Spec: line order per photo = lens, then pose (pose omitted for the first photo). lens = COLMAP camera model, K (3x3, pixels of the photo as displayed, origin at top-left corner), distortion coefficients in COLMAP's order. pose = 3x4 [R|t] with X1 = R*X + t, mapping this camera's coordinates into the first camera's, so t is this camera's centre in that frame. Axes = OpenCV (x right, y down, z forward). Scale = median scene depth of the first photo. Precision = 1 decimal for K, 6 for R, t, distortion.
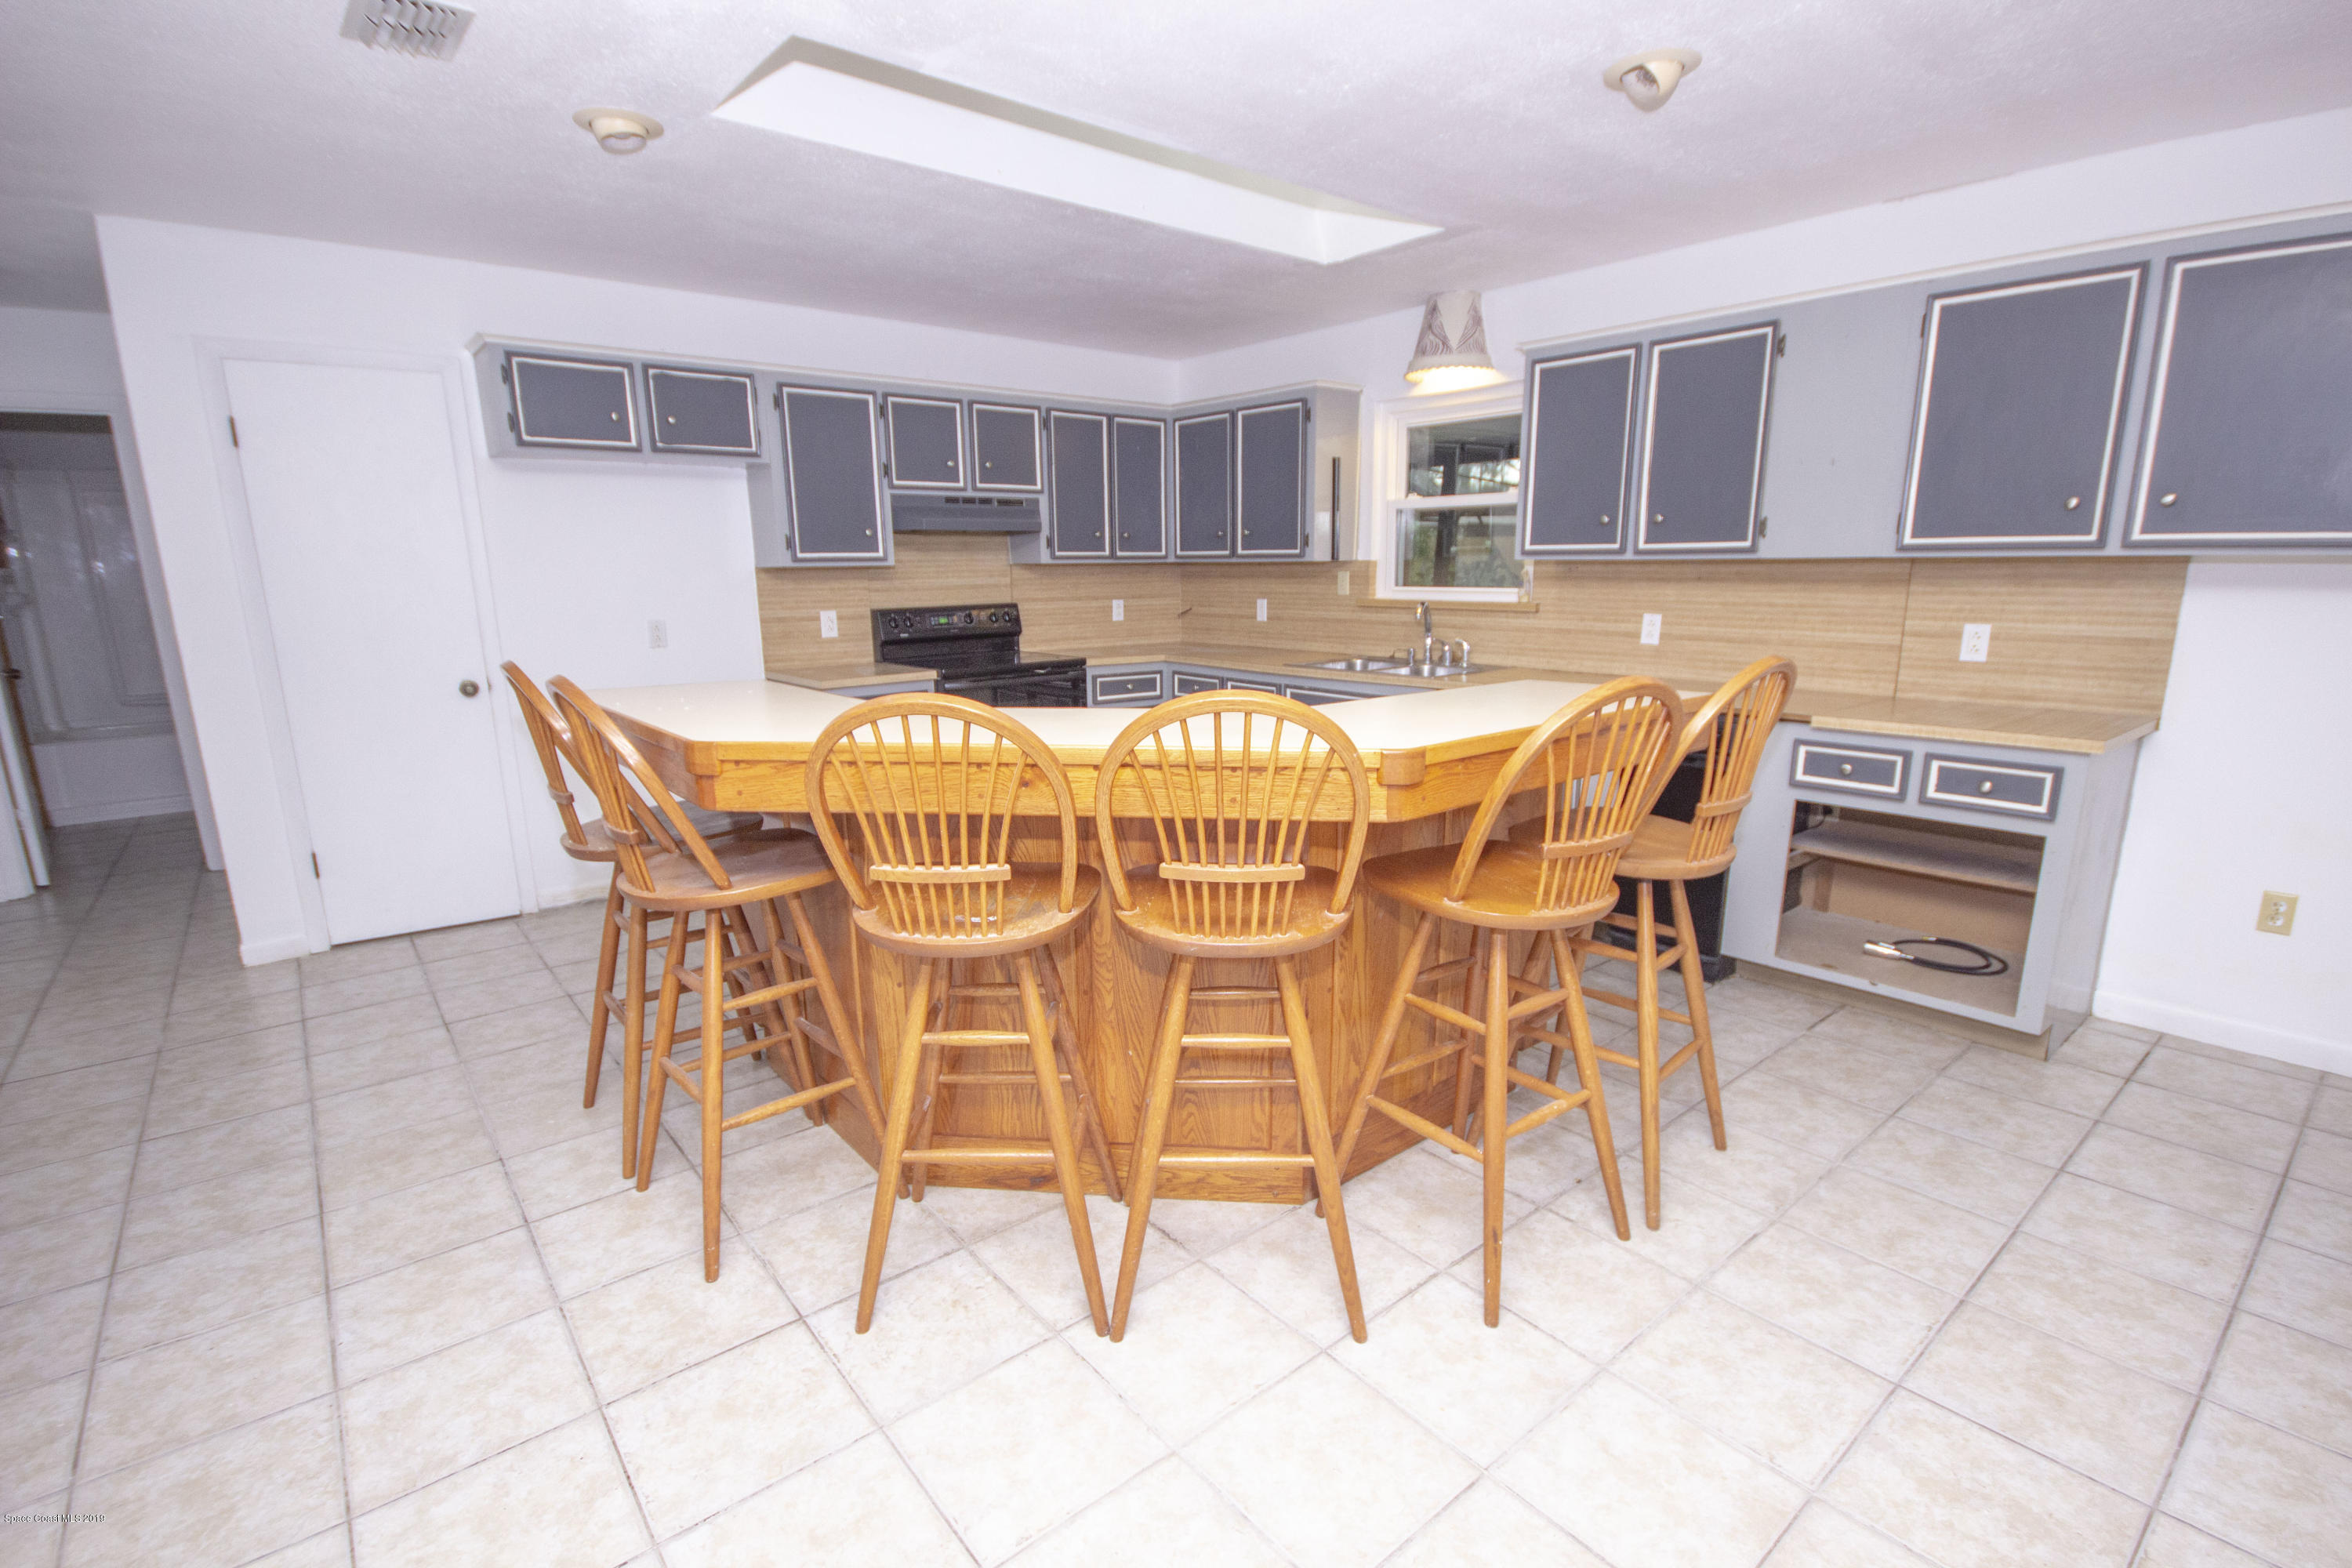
lens RADIAL K [[1092.2, 0, 1165.3], [0, 1092.2, 801.6], [0, 0, 1]] dist [-0.001245, -0.005979]
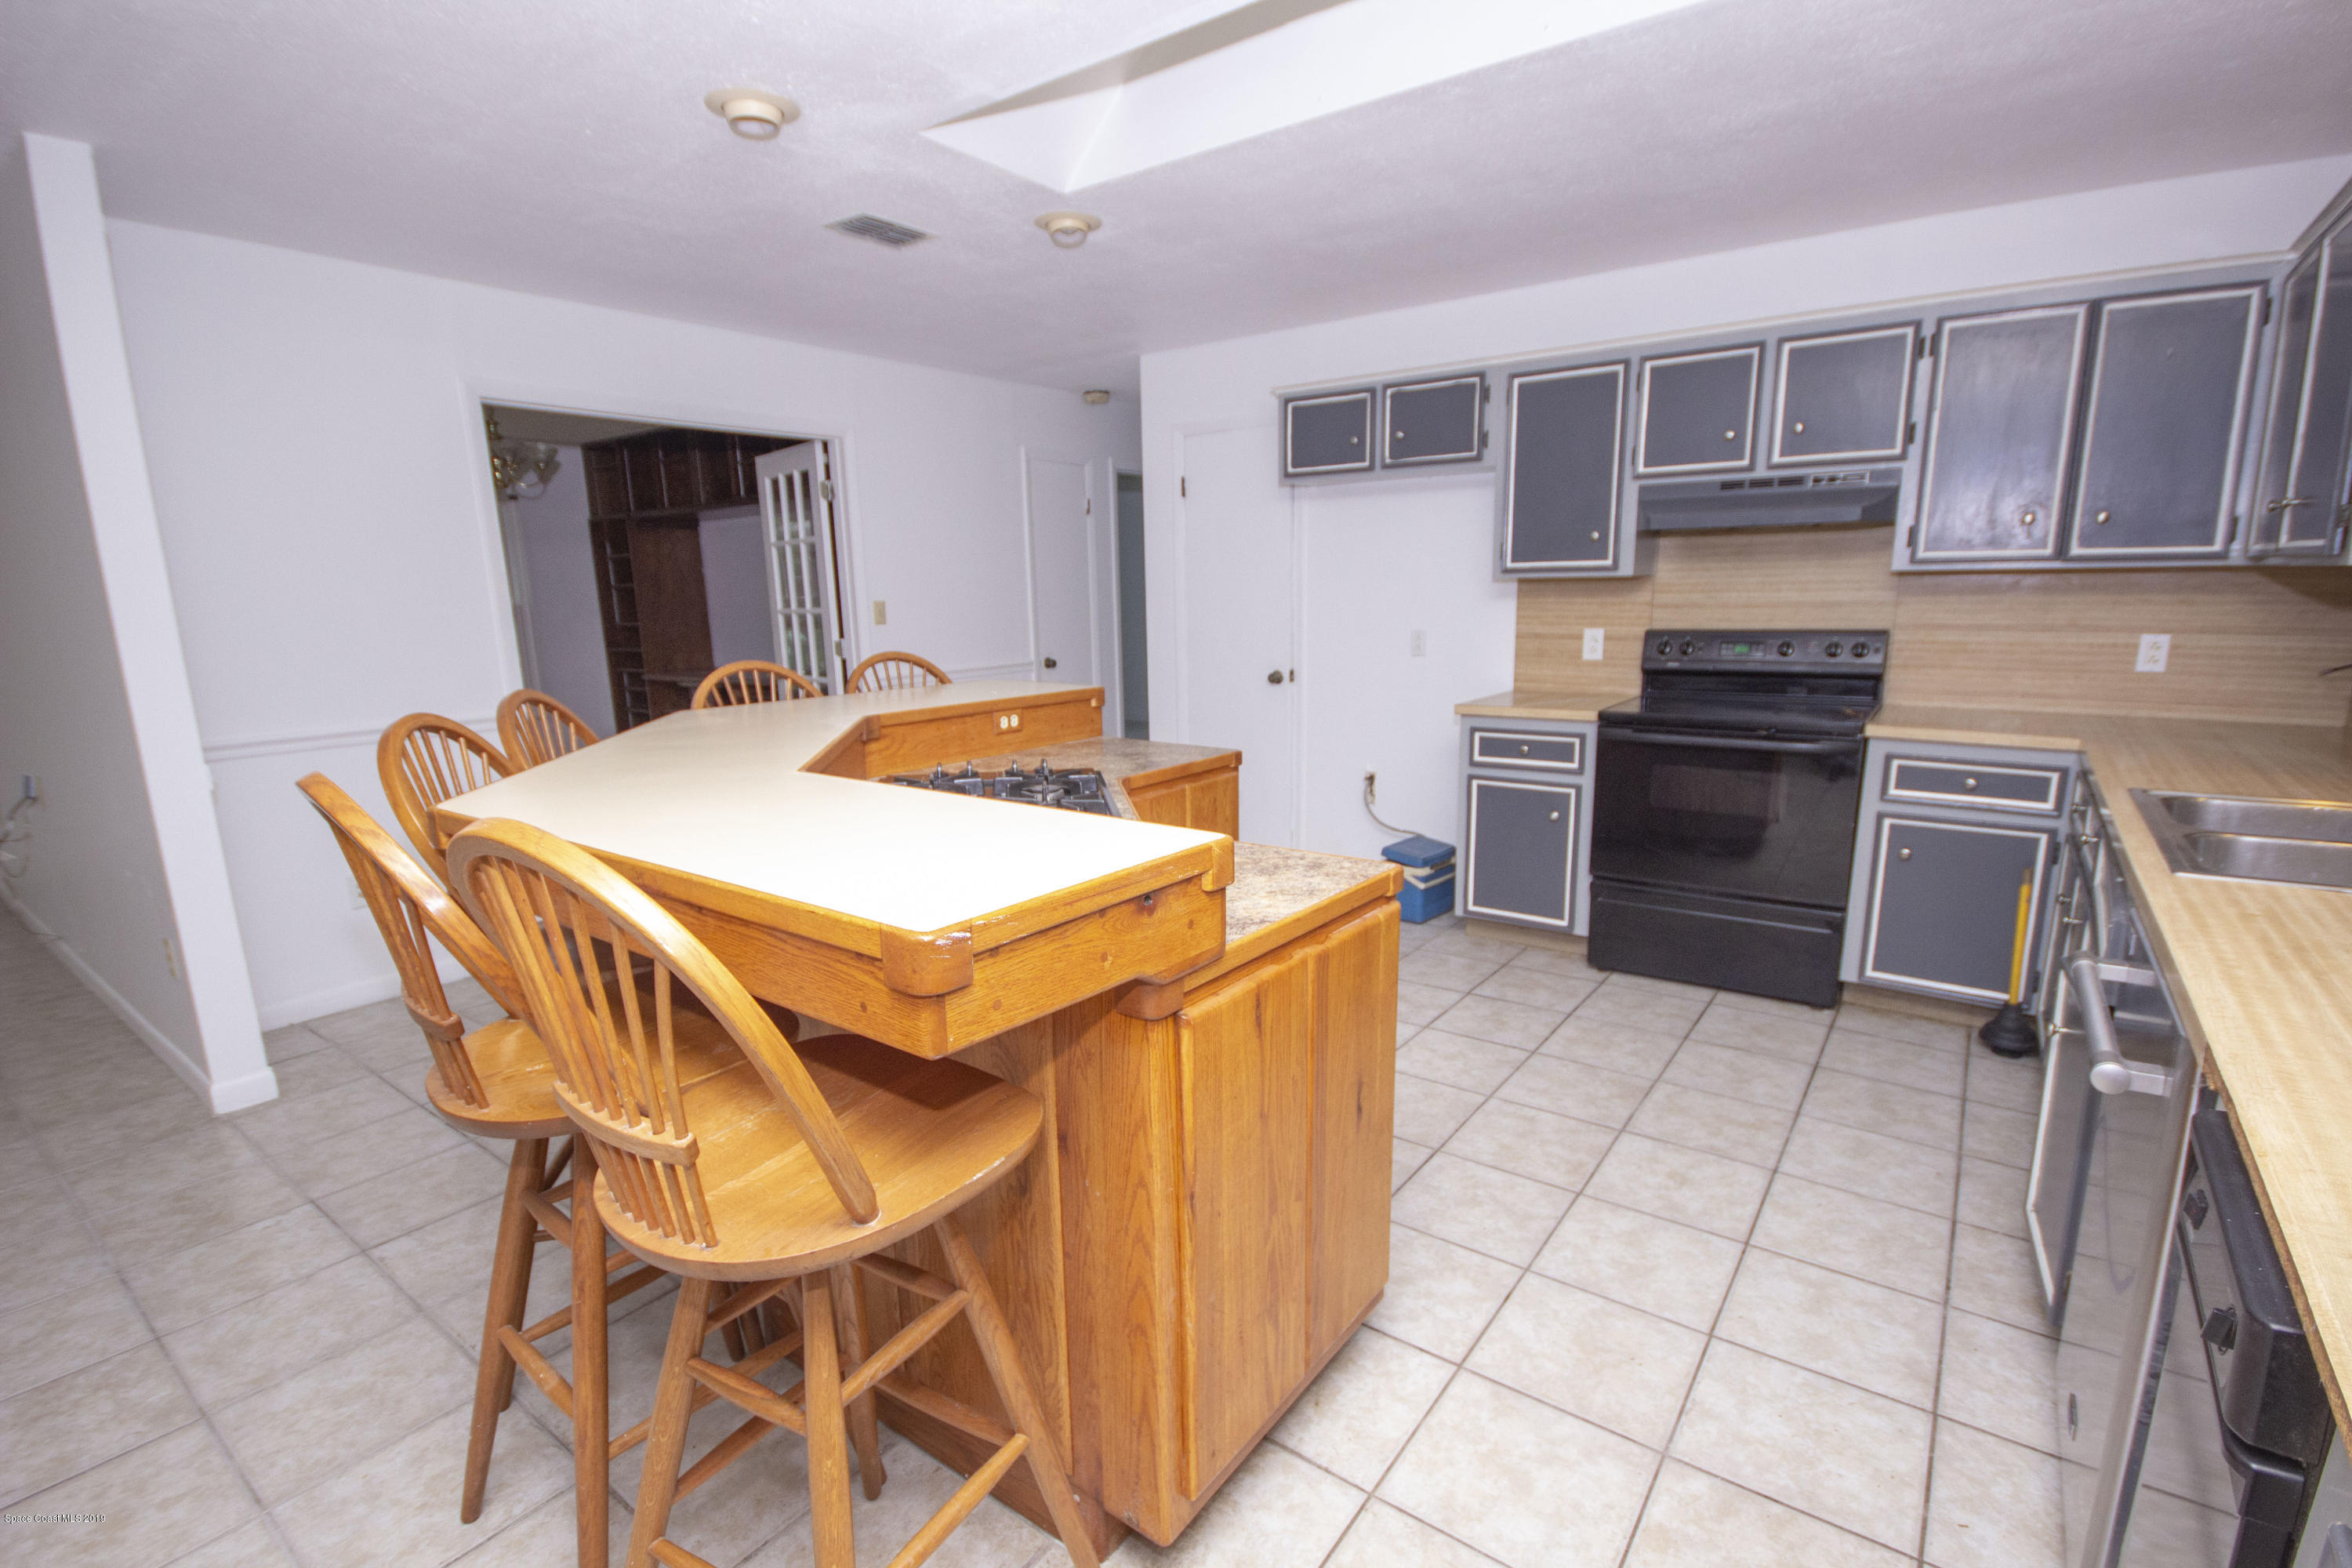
lens RADIAL K [[1092.2, 0, 1183.1], [0, 1092.2, 804.5], [0, 0, 1]] dist [-0.001245, -0.005979]
pose [[0.235654, 0.195877, -0.951893, 0.483881], [-0.194967, 0.969093, 0.151150, -0.115591], [0.952079, 0.149969, 0.266560, 0.523054]]
